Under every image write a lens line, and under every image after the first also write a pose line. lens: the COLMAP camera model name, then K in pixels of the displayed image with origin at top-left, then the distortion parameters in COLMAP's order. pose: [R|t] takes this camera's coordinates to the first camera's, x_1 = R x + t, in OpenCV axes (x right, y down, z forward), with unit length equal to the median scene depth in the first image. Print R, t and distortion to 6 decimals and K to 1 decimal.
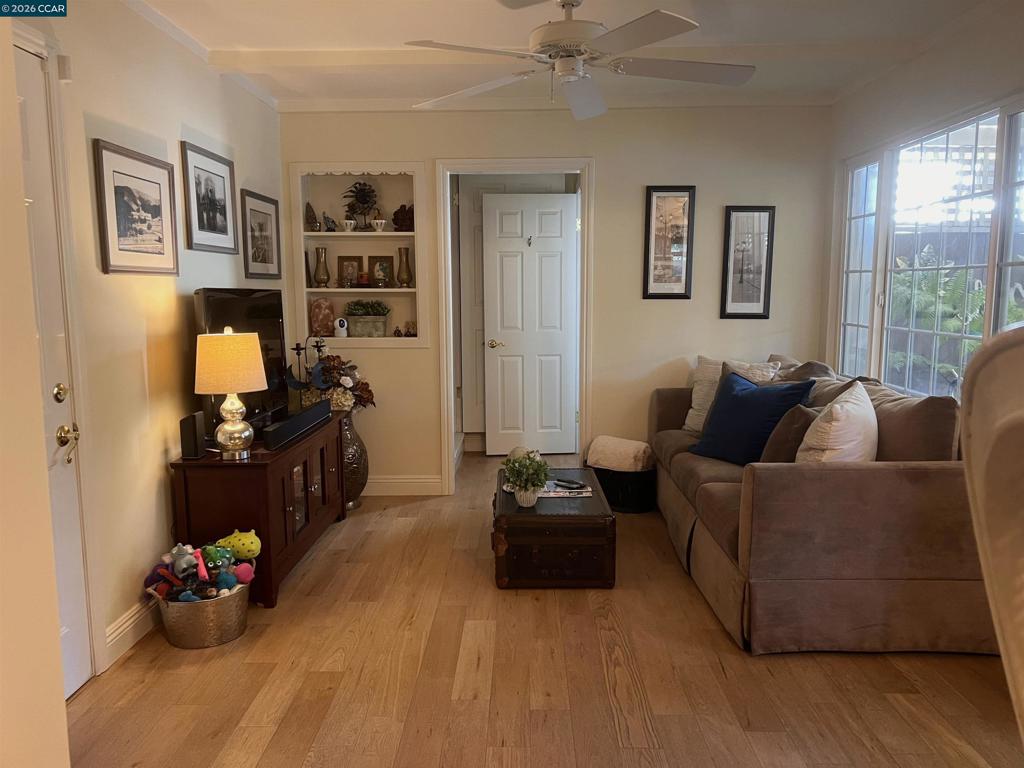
lens RADIAL K [[767.1, 0, 506.5], [0, 767.1, 387.0], [0, 0, 1]] dist [0.085252, -0.116086]
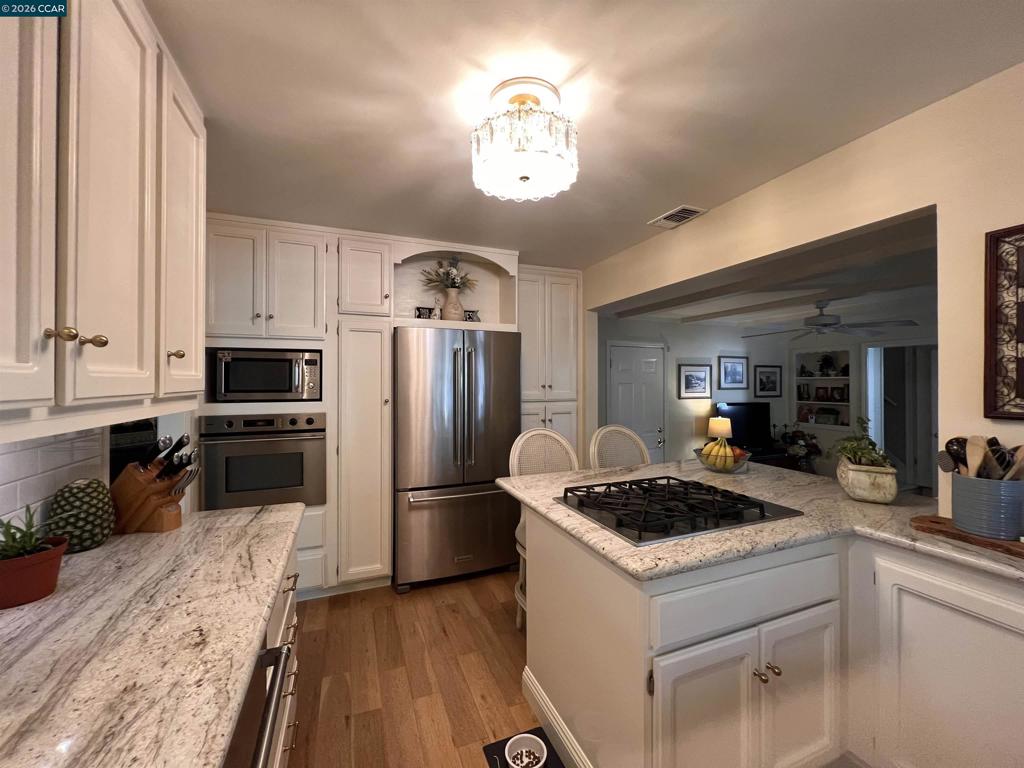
lens RADIAL K [[408.5, 0, 508.4], [0, 408.5, 380.7], [0, 0, 1]] dist [0.000754, -0.000105]
pose [[0.389937, 0.001330, -0.920840, 0.552467], [-0.119789, 0.991575, -0.049294, -0.023463], [0.913017, 0.129528, 0.386811, -0.290996]]
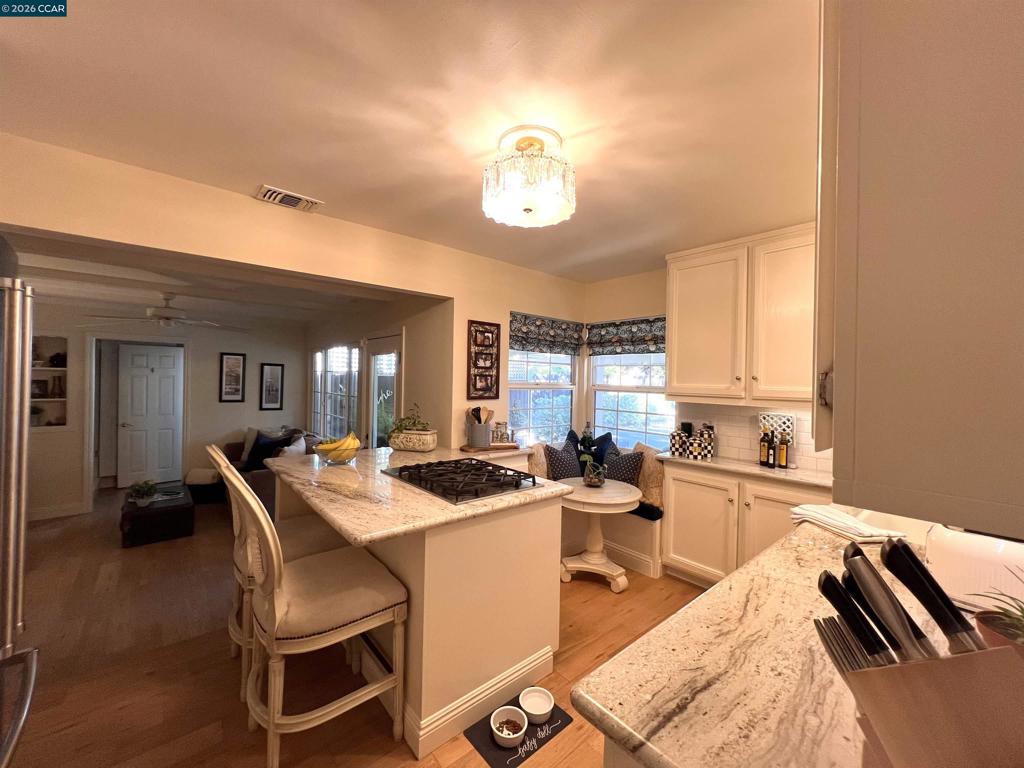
lens RADIAL K [[411.6, 0, 510.3], [0, 411.6, 380.3], [0, 0, 1]] dist [-0.000284, 0.000208]
pose [[0.743763, 0.018079, 0.668199, 0.011076], [0.062461, 0.993381, -0.096402, -0.013199], [-0.665519, 0.113437, 0.737710, -0.417462]]
